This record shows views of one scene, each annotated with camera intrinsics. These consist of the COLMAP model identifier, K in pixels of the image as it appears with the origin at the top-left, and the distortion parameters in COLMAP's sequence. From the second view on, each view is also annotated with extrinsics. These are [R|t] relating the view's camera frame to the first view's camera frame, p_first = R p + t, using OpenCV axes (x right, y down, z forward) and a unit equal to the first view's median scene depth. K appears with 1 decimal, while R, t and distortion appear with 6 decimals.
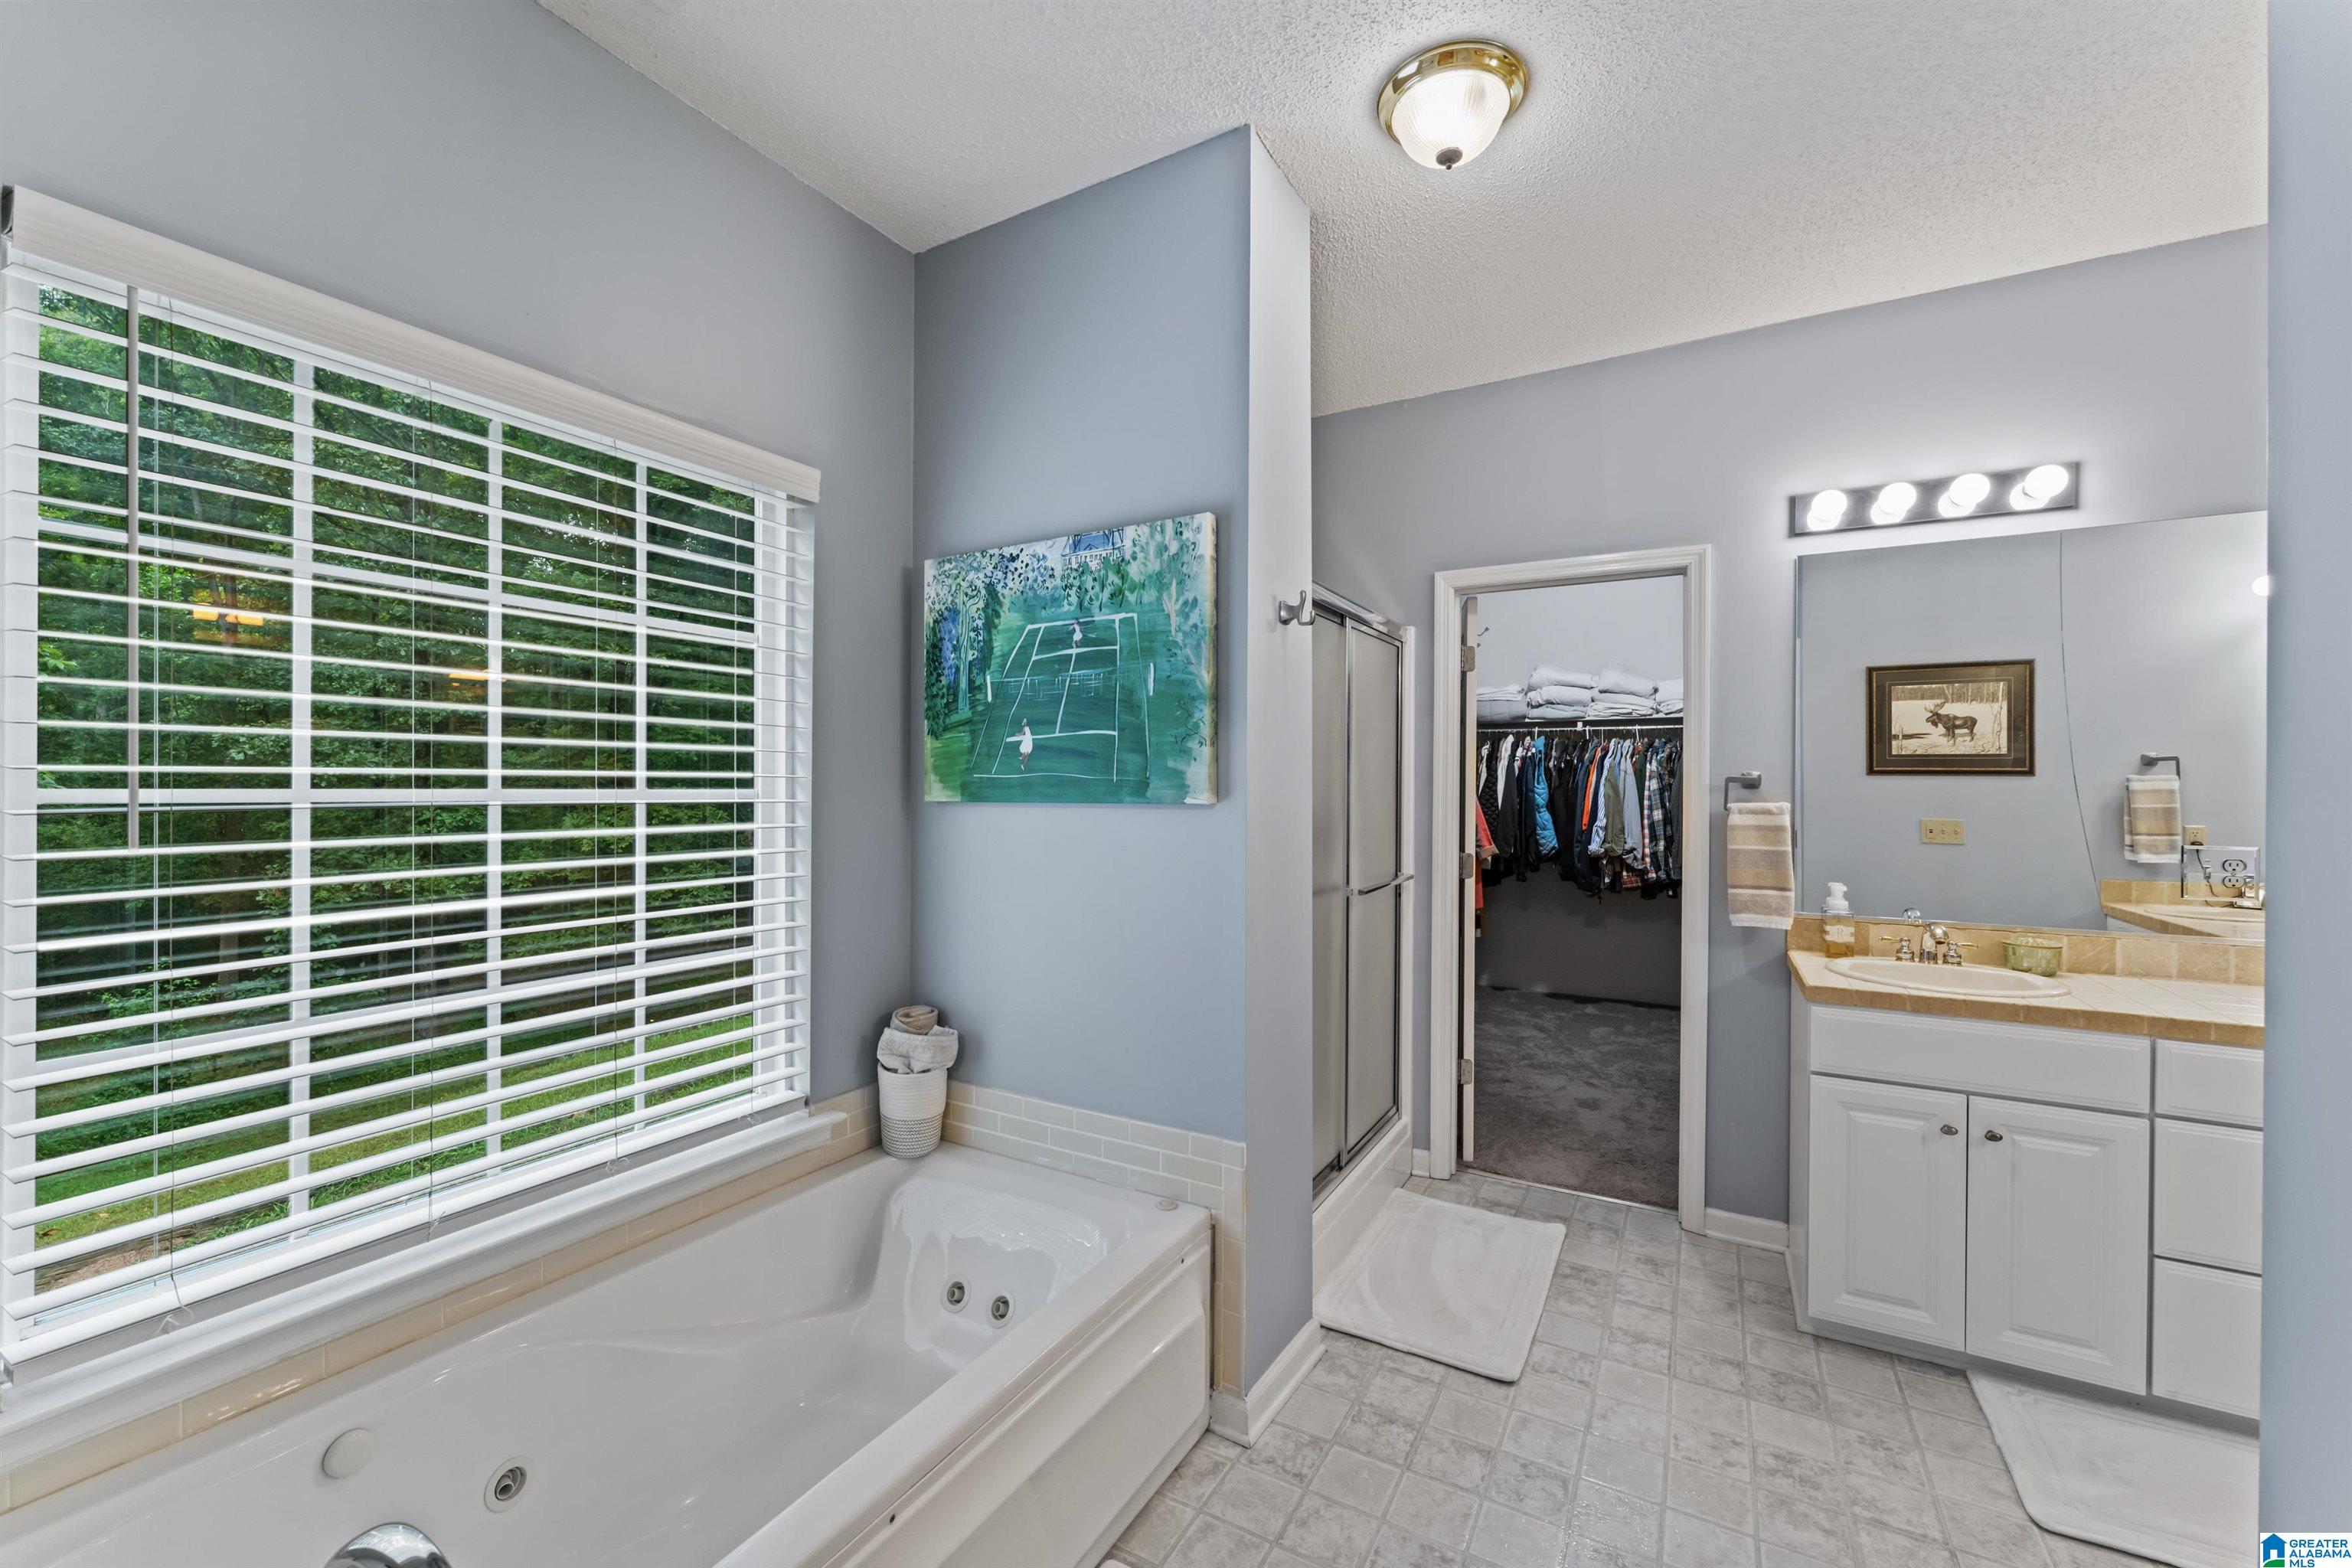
lens RADIAL K [[947.9, 0, 1182.8], [0, 947.9, 785.0], [0, 0, 1]] dist [-0.004281, 0.000504]
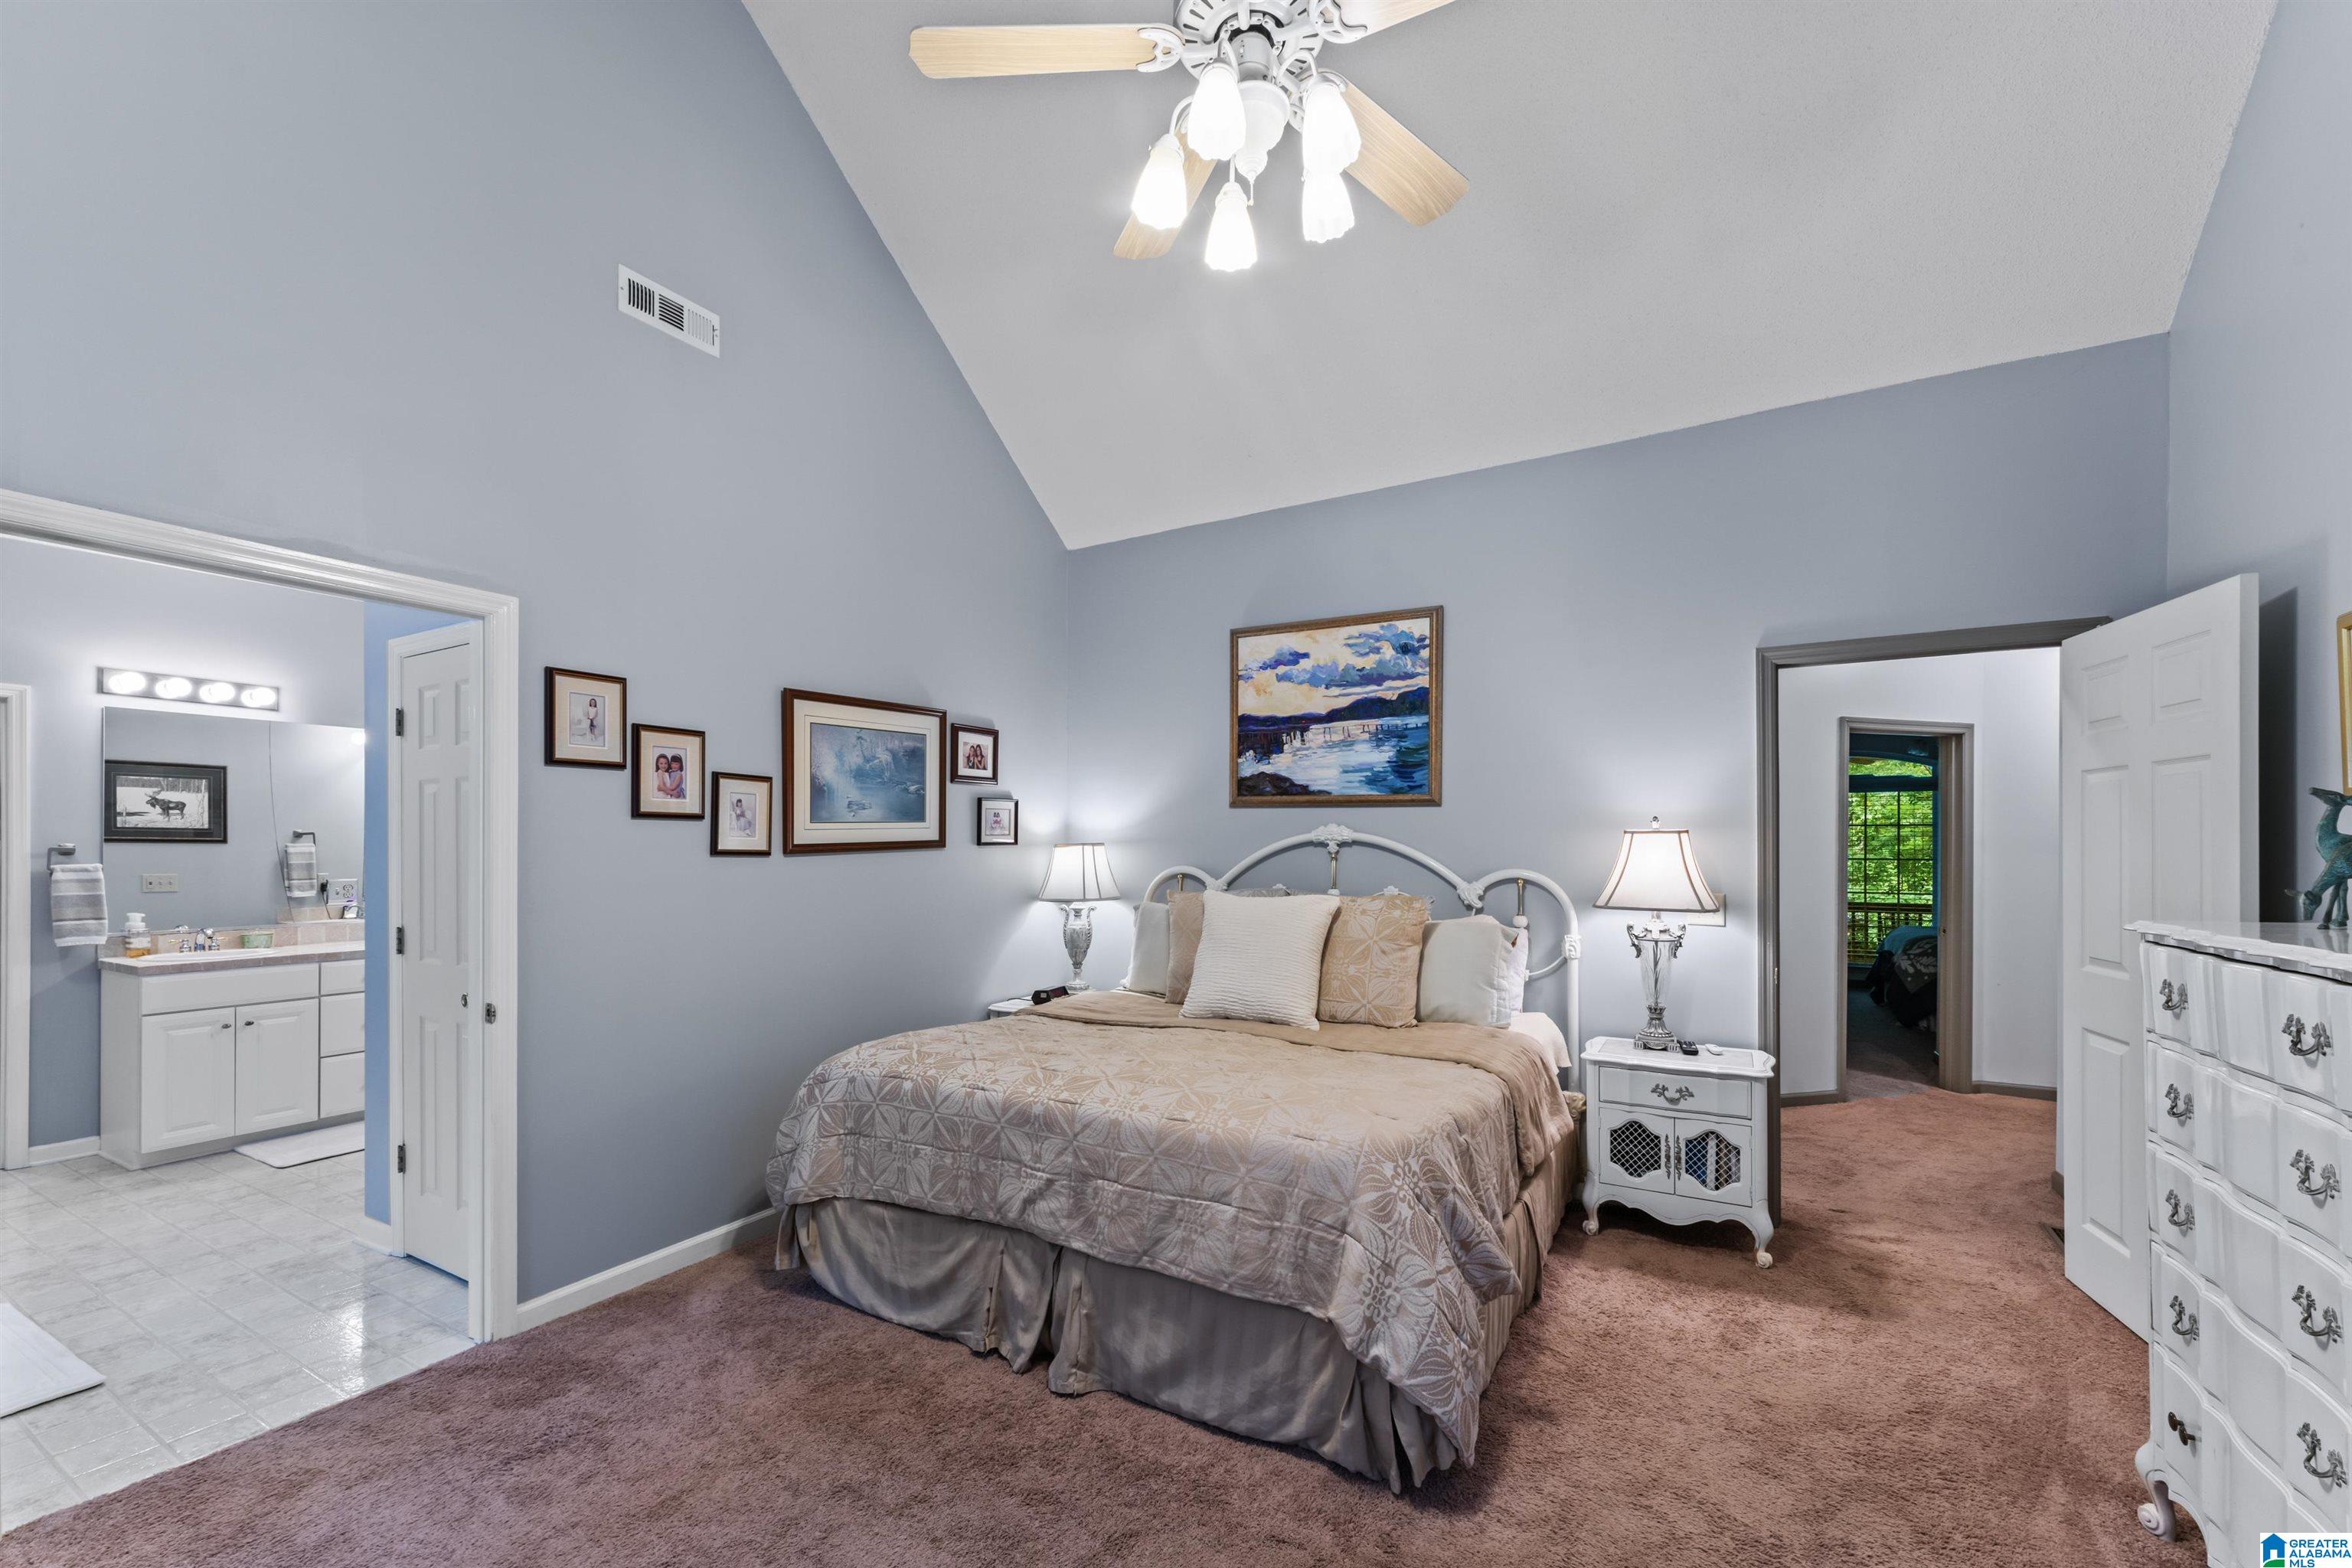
lens RADIAL K [[947.9, 0, 1151.3], [0, 947.9, 848.2], [0, 0, 1]] dist [-0.004281, 0.000504]
pose [[0.017284, -0.005343, 0.999836, -0.868007], [0.000198, 0.999986, 0.005341, -0.015302], [-0.999851, 0.000106, 0.017285, -0.746620]]
